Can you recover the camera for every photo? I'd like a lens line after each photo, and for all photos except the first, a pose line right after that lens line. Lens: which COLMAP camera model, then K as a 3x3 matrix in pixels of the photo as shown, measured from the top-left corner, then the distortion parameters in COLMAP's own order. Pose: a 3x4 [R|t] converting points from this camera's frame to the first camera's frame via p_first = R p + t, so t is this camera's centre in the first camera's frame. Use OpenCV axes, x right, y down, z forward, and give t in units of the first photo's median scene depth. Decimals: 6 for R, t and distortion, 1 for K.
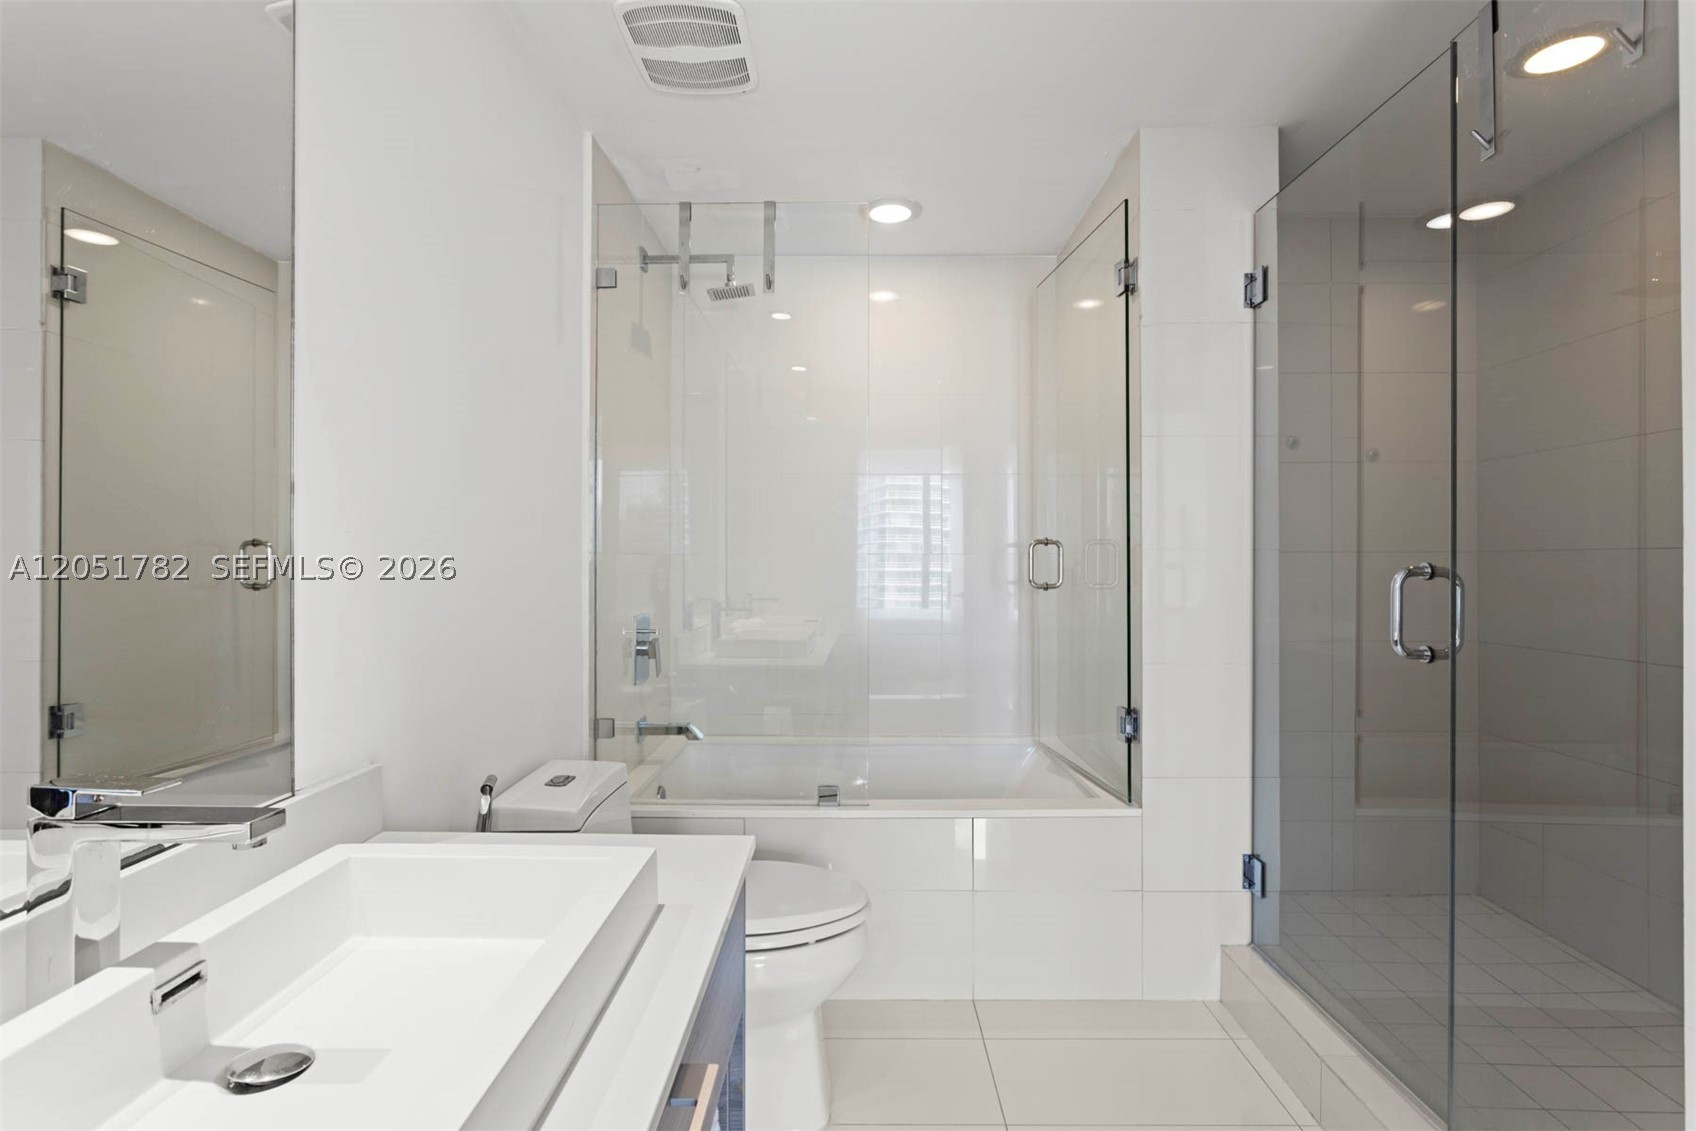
lens RADIAL K [[822.8, 0, 848.9], [0, 822.8, 556.2], [0, 0, 1]] dist [-0.017281, 0.008810]
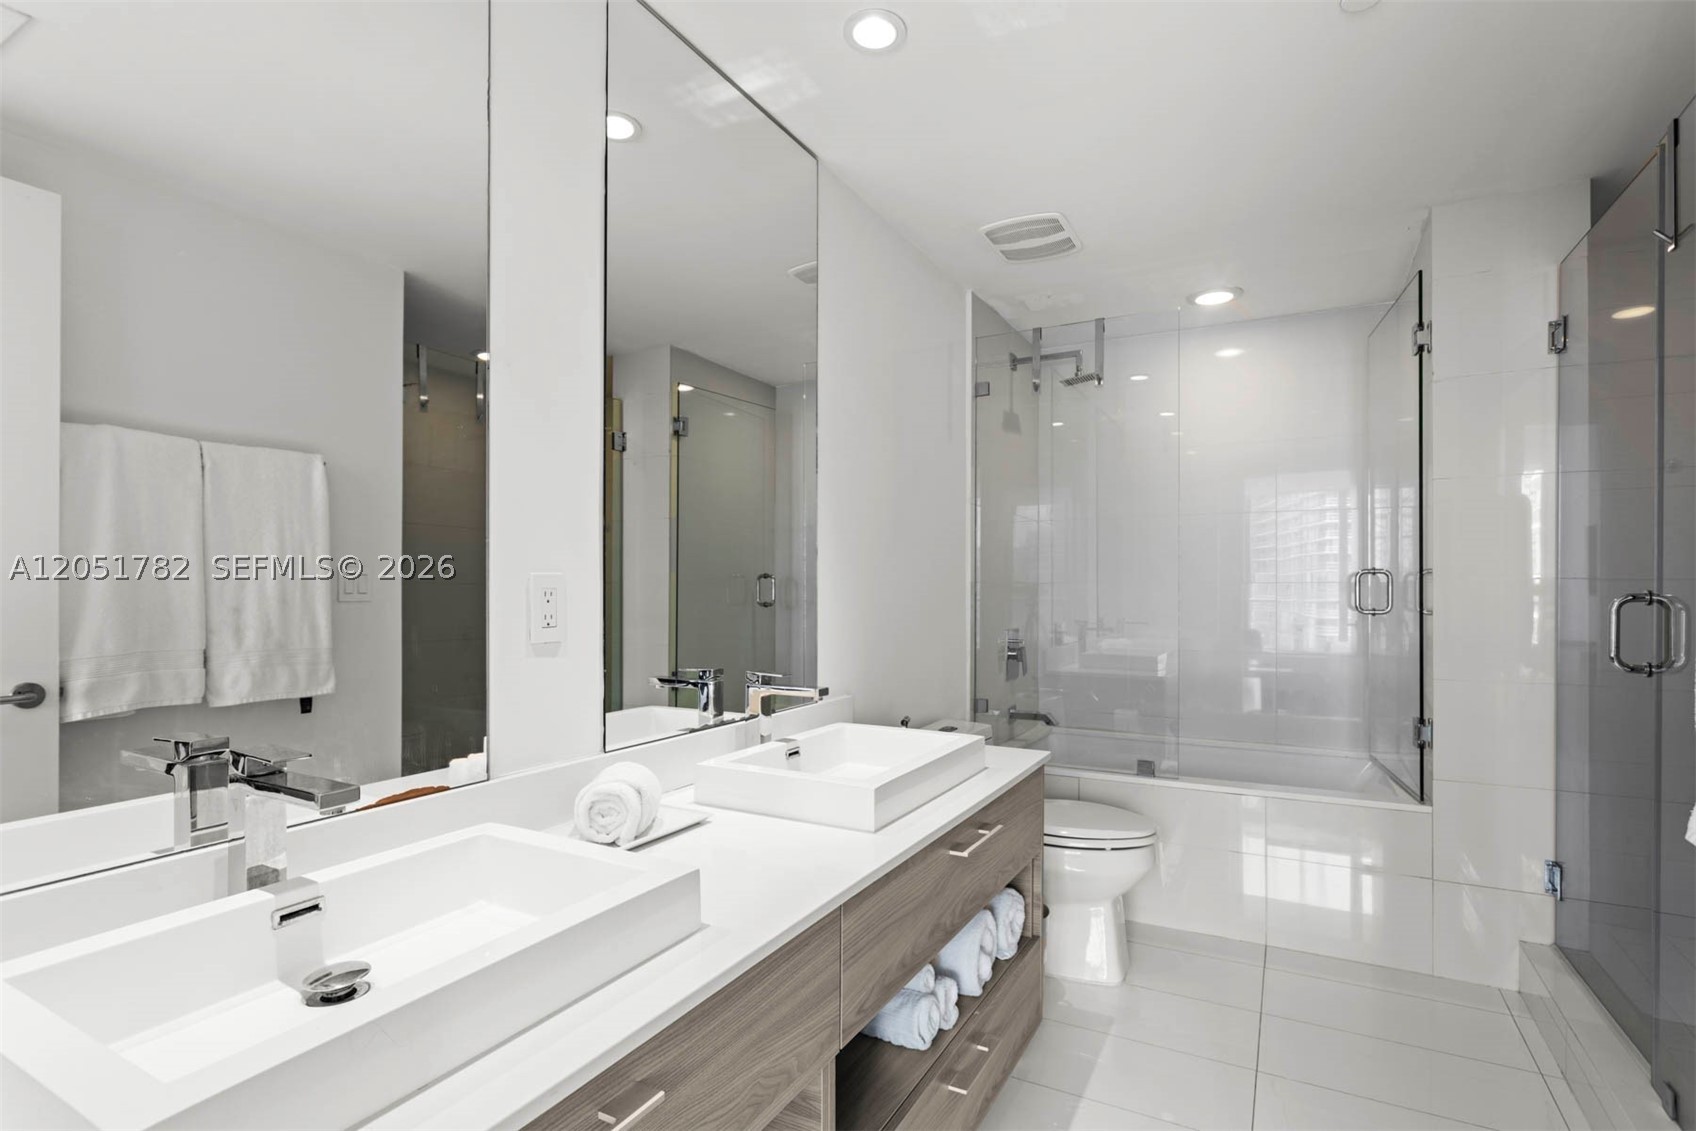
lens RADIAL K [[822.8, 0, 847.9], [0, 822.8, 576.8], [0, 0, 1]] dist [-0.017281, 0.008810]
pose [[0.883758, -0.004030, -0.467926, 0.162906], [-0.000285, 0.999958, -0.009149, -0.000756], [0.467944, 0.008219, 0.883720, -0.363698]]
